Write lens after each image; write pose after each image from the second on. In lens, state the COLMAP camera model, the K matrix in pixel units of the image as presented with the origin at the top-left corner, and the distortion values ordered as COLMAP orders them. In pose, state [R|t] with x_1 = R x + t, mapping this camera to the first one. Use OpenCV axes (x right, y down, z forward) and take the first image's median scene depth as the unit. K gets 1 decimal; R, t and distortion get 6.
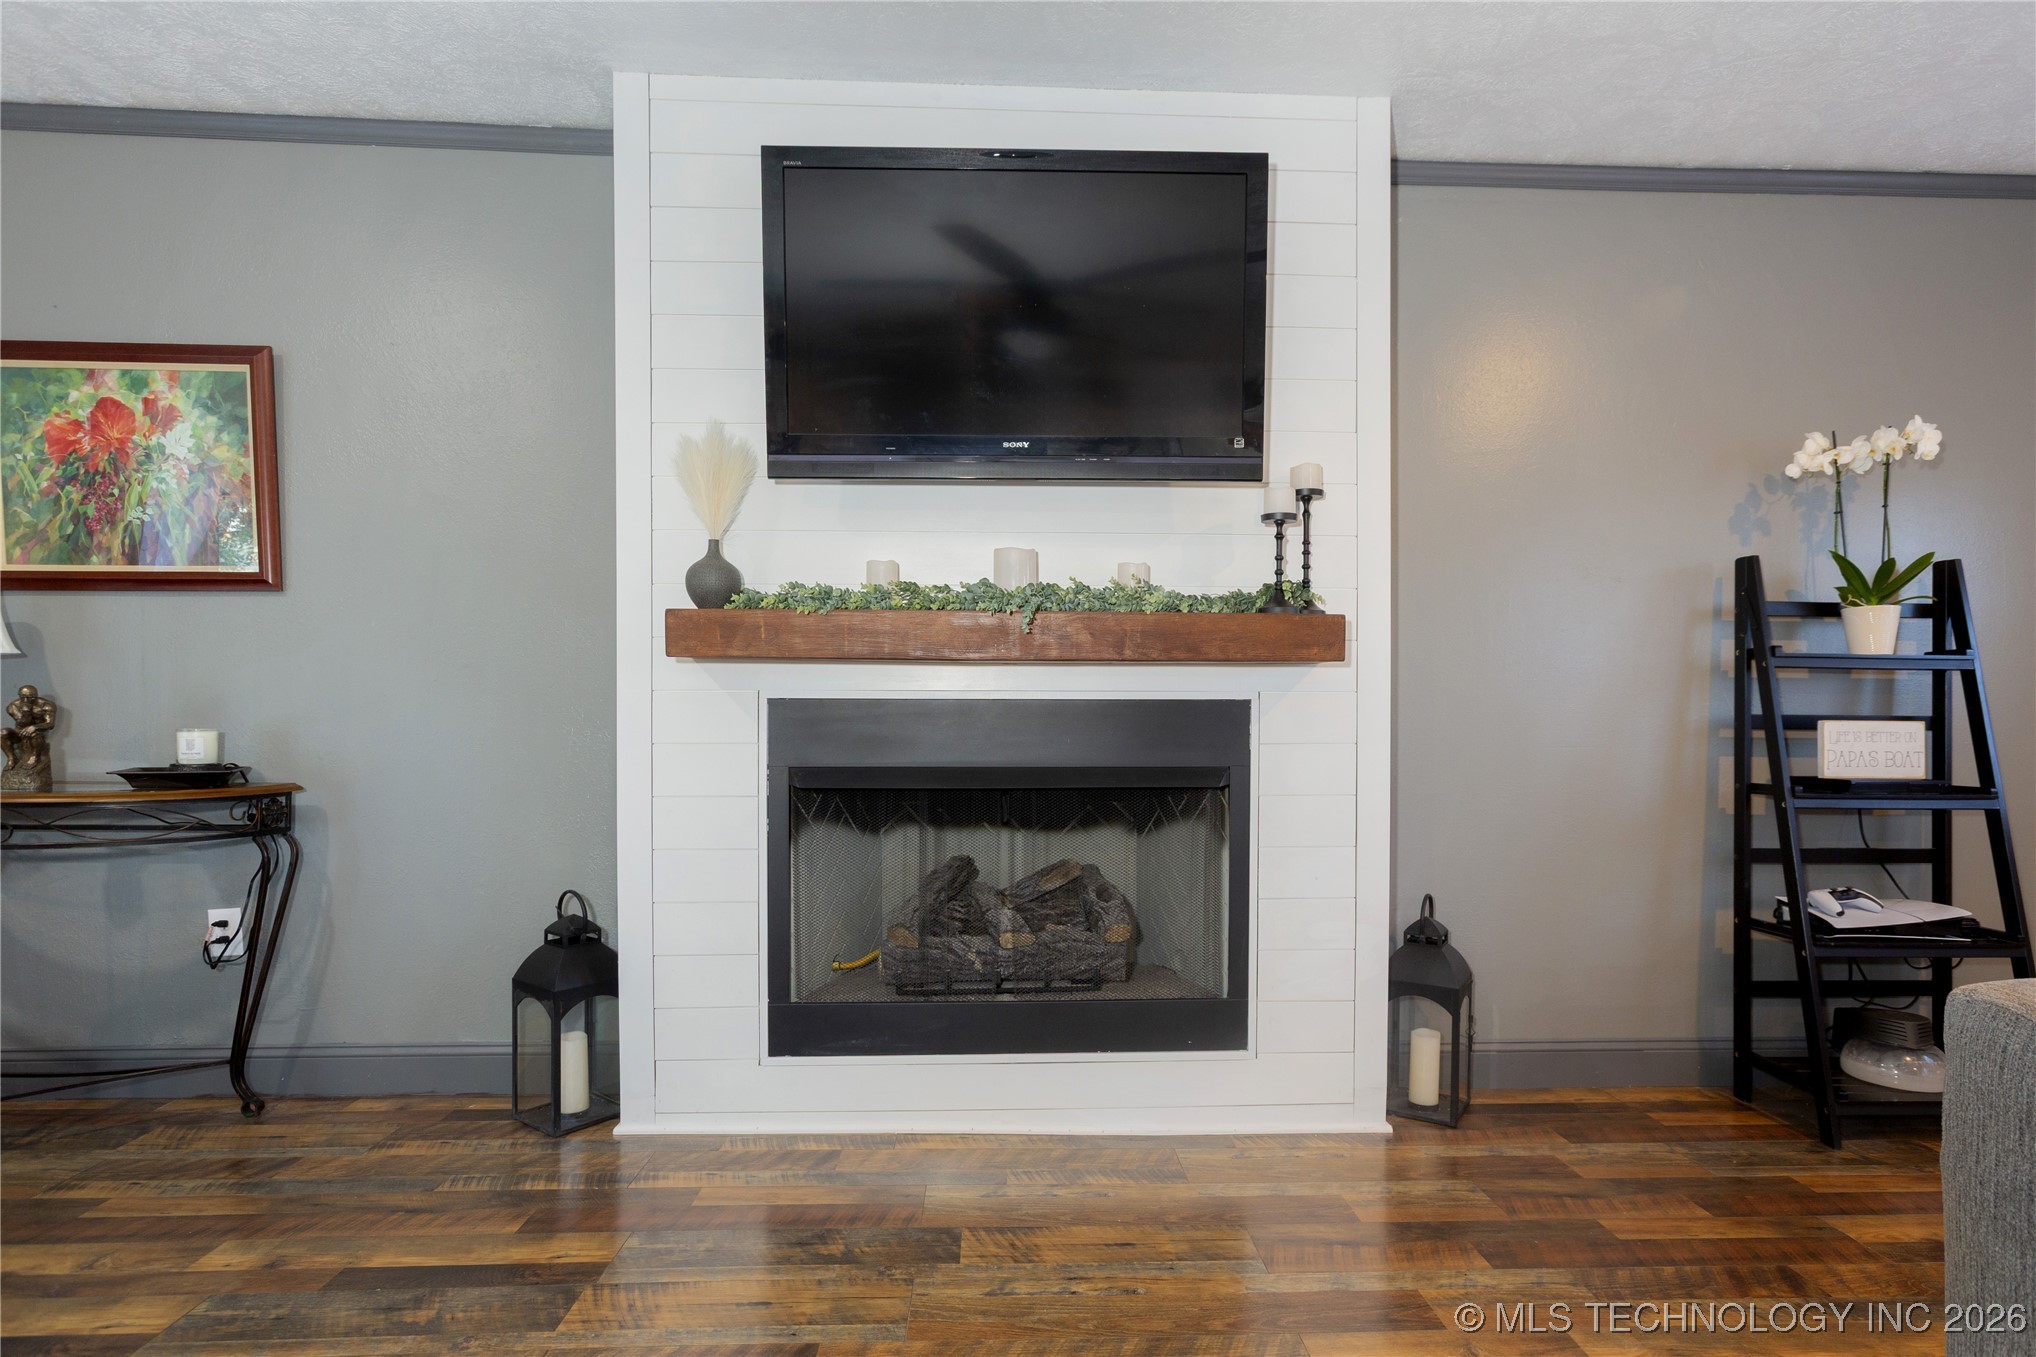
lens RADIAL K [[1106.2, 0, 1015.4], [0, 1106.2, 714.1], [0, 0, 1]] dist [-0.001174, 0.000606]
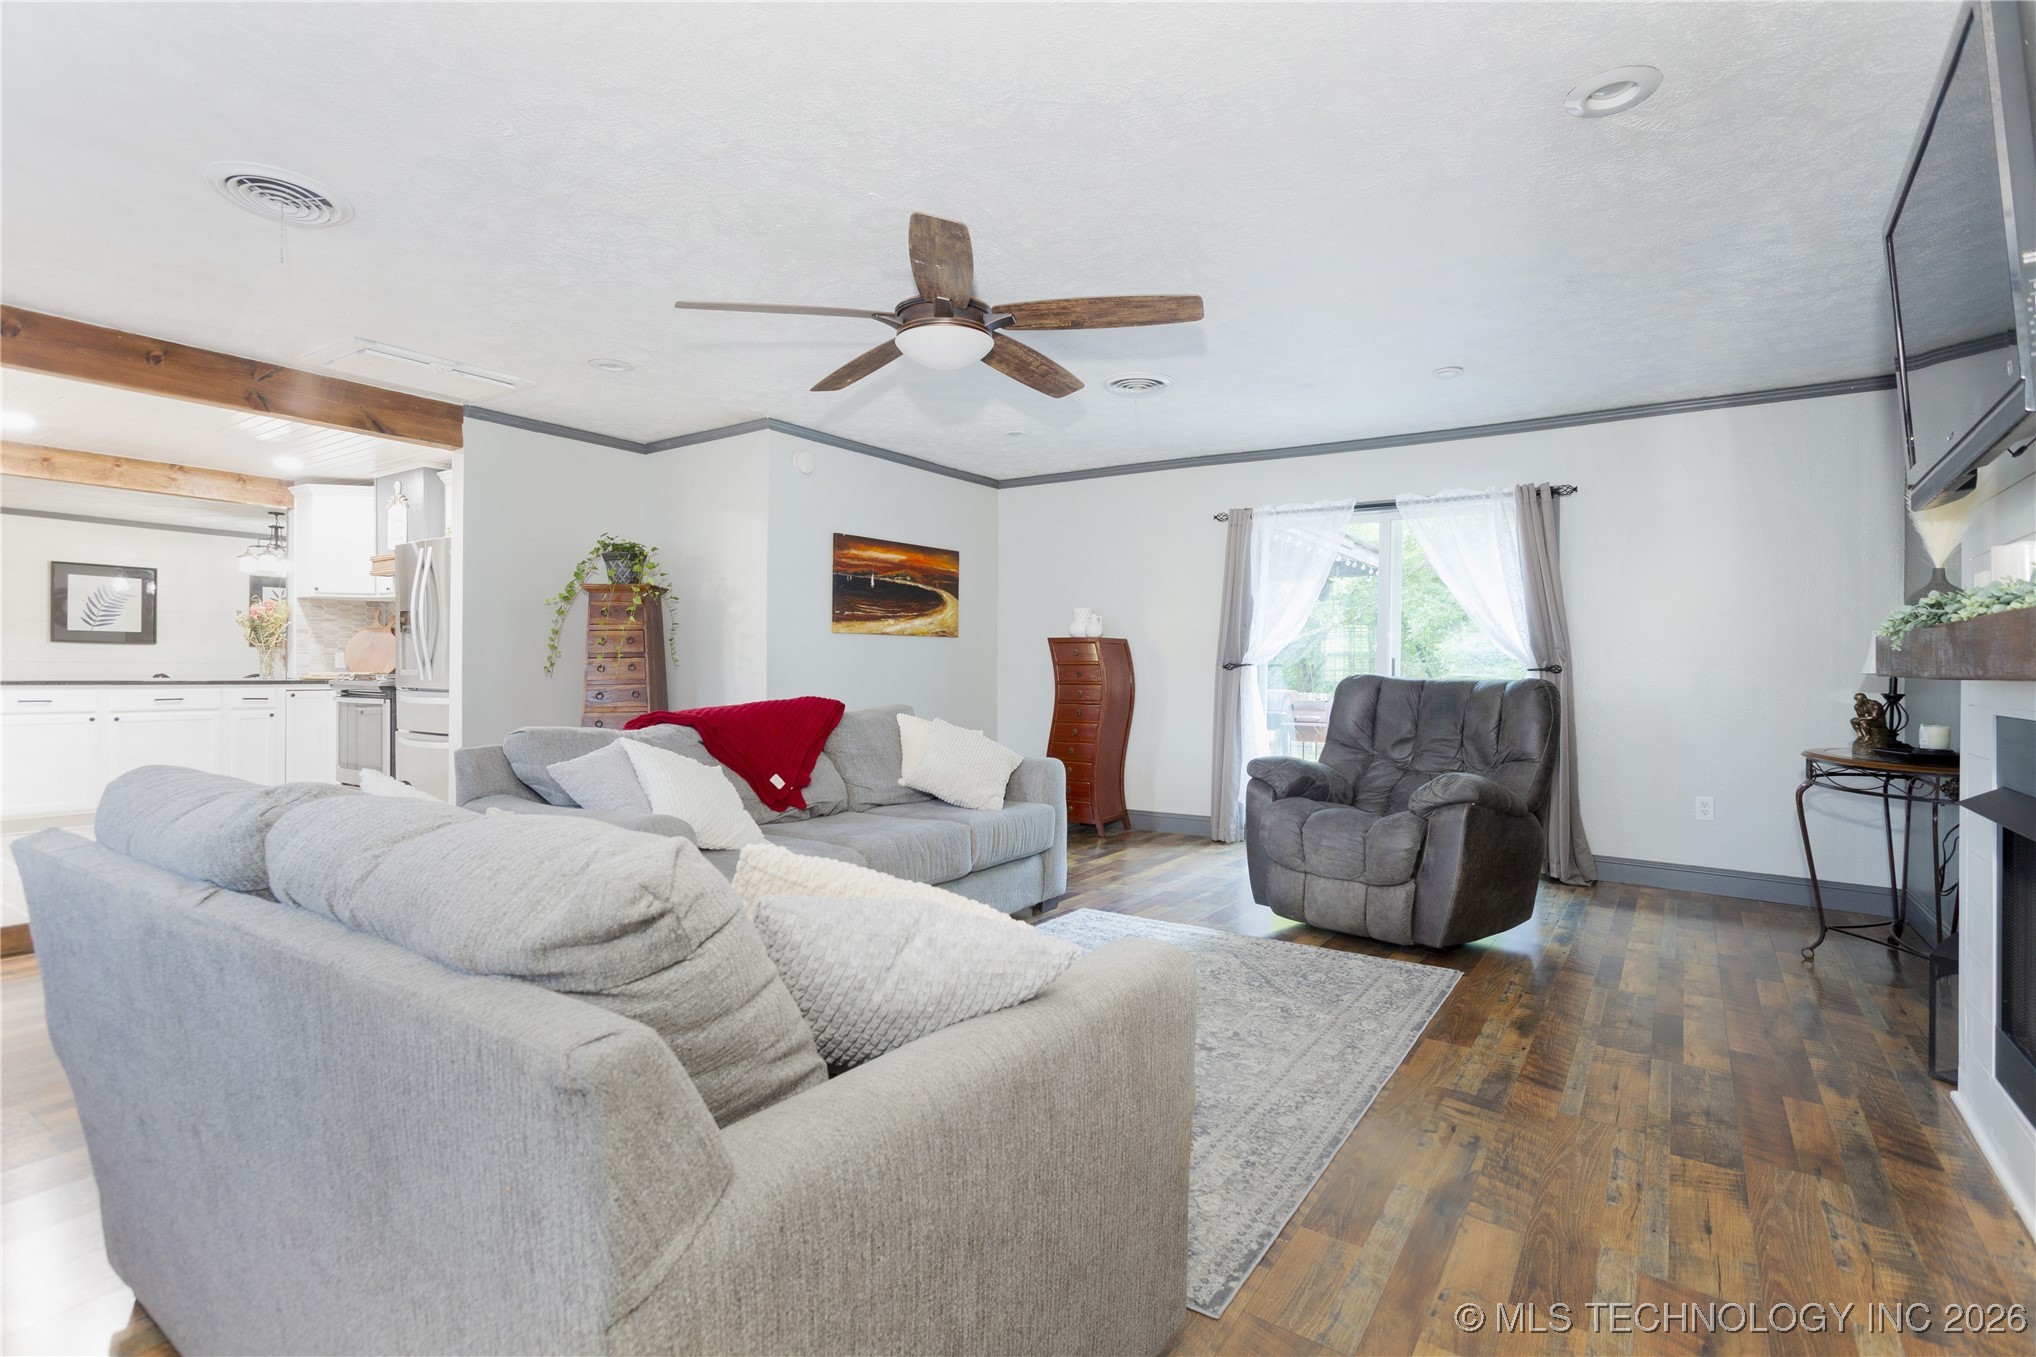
lens RADIAL K [[992.8, 0, 1013.1], [0, 992.8, 674.4], [0, 0, 1]] dist [0.010991, 0.004785]
pose [[-0.607811, -0.002772, -0.794077, 0.237585], [-0.028427, 0.999429, 0.018270, -0.009934], [0.793572, 0.033678, -0.607543, 0.193308]]
